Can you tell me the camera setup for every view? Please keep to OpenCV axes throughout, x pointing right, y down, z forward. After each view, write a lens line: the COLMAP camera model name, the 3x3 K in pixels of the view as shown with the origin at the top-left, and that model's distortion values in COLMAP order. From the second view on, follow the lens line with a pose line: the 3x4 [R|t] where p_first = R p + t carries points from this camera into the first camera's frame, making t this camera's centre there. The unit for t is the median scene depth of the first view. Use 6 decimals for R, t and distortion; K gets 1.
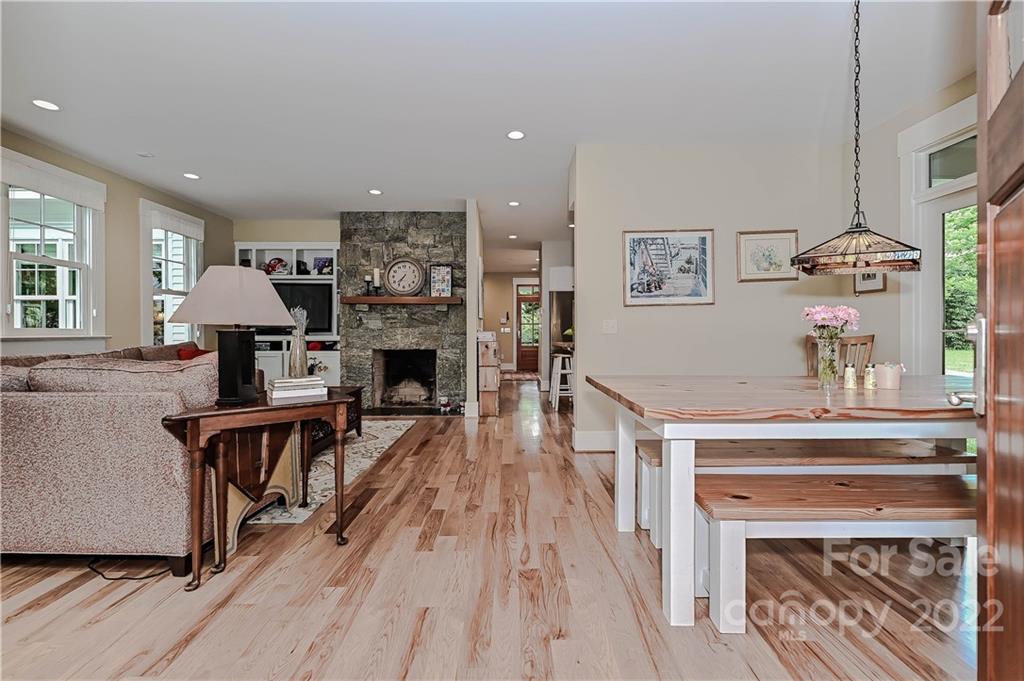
lens RADIAL K [[437.1, 0, 510.7], [0, 437.1, 335.3], [0, 0, 1]] dist [-0.001466, -0.000112]
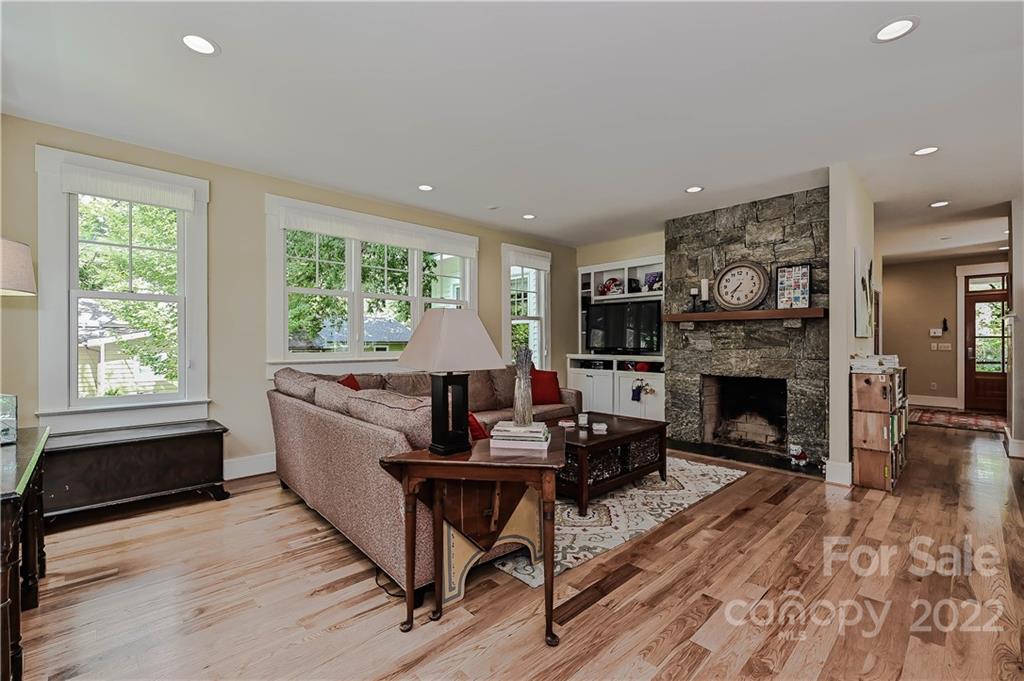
lens RADIAL K [[438.8, 0, 501.2], [0, 438.8, 343.6], [0, 0, 1]] dist [-0.001592, -0.000183]
pose [[0.679779, 0.001455, -0.733416, 0.048687], [-0.005139, 0.999983, -0.002780, -0.023909], [0.733399, 0.005659, 0.679775, 0.135033]]
